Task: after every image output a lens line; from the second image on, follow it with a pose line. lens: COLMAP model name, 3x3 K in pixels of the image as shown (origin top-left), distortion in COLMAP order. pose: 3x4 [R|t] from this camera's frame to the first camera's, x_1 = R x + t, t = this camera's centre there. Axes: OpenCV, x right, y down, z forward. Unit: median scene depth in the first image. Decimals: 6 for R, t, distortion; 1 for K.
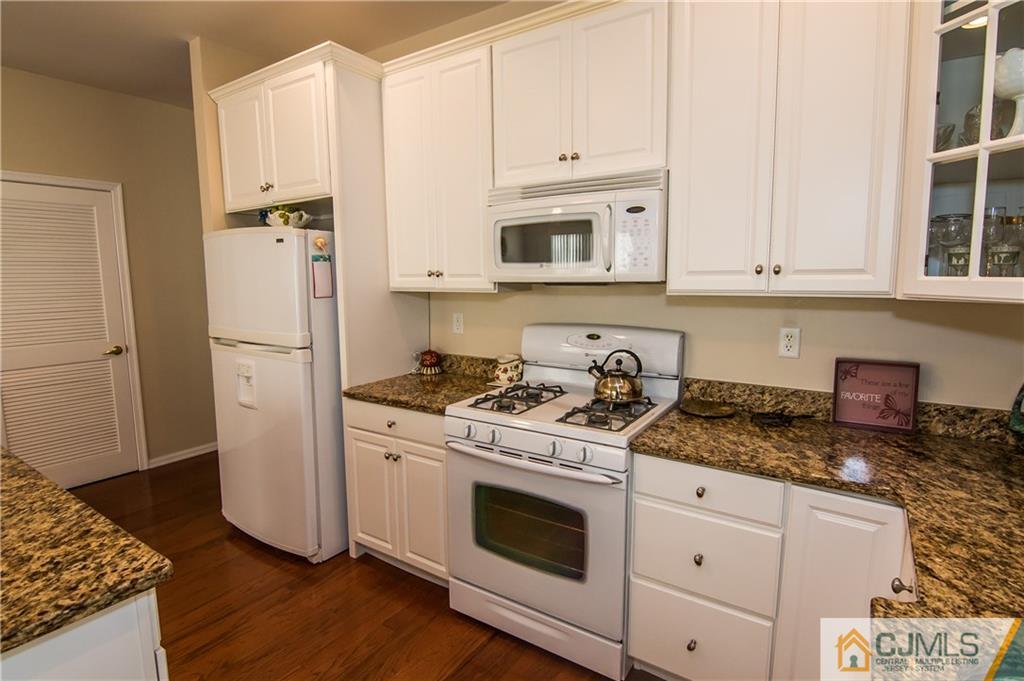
lens RADIAL K [[521.5, 0, 507.7], [0, 521.5, 338.9], [0, 0, 1]] dist [-0.001474, -0.015972]
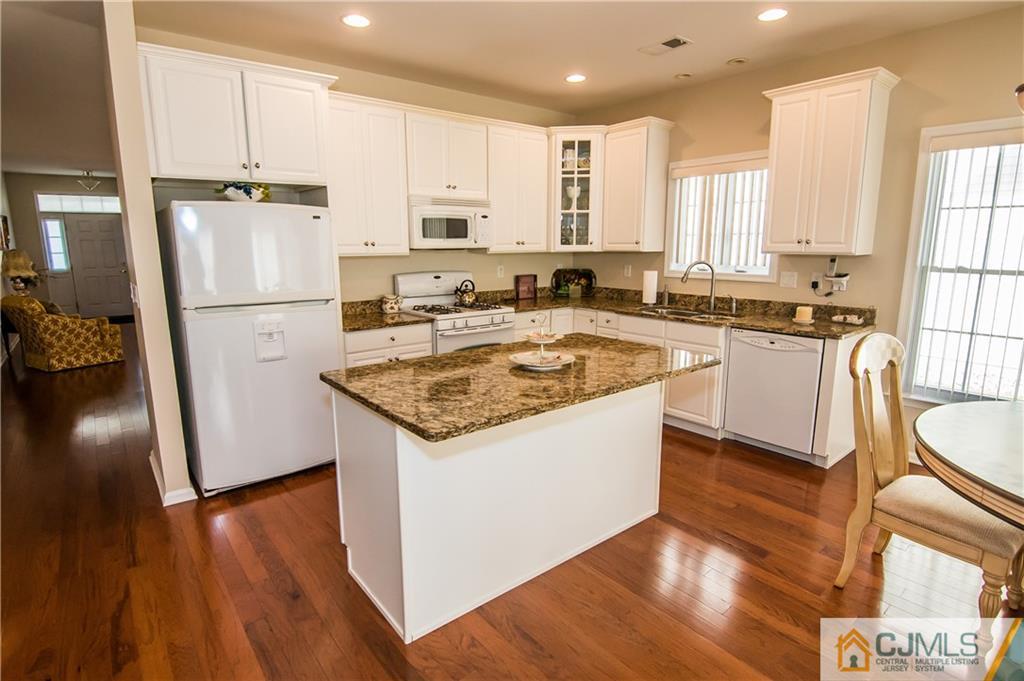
lens RADIAL K [[521.5, 0, 507.7], [0, 521.5, 338.9], [0, 0, 1]] dist [-0.001474, -0.015972]
pose [[0.293104, -0.164373, 0.941845, -2.201957], [0.120316, 0.983620, 0.134221, -0.010562], [-0.948480, 0.073979, 0.308080, 0.240005]]
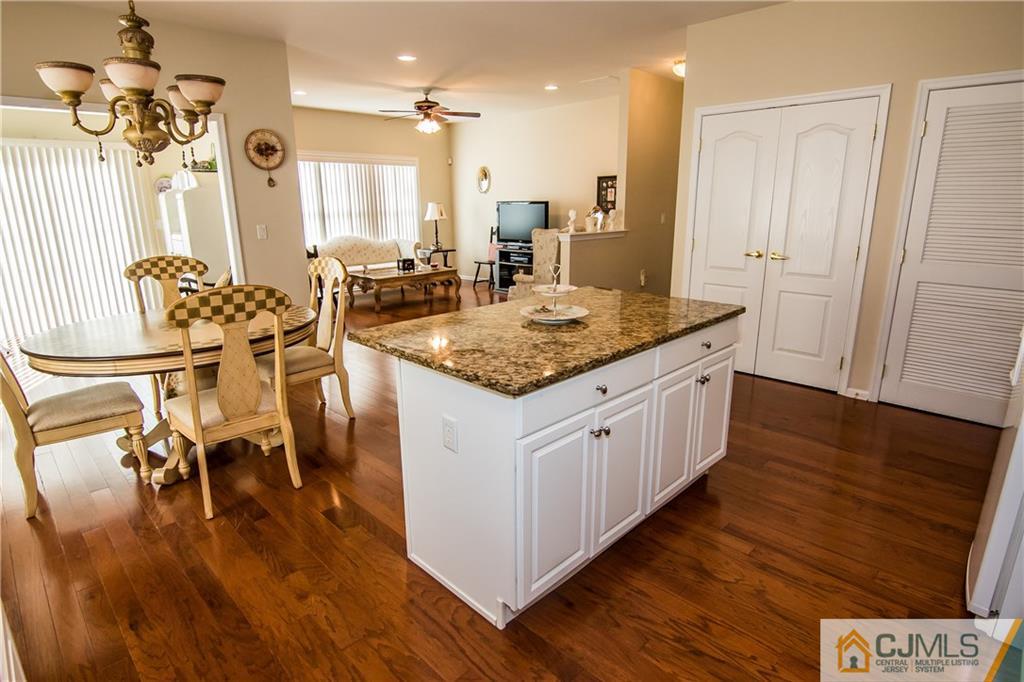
lens RADIAL K [[531.5, 0, 508.0], [0, 531.5, 337.7], [0, 0, 1]] dist [-0.003068, -0.011931]
pose [[-0.181280, 0.254656, -0.949888, 0.427321], [-0.116911, 0.953461, 0.277926, -0.066425], [0.976457, 0.161435, -0.143072, 0.667275]]
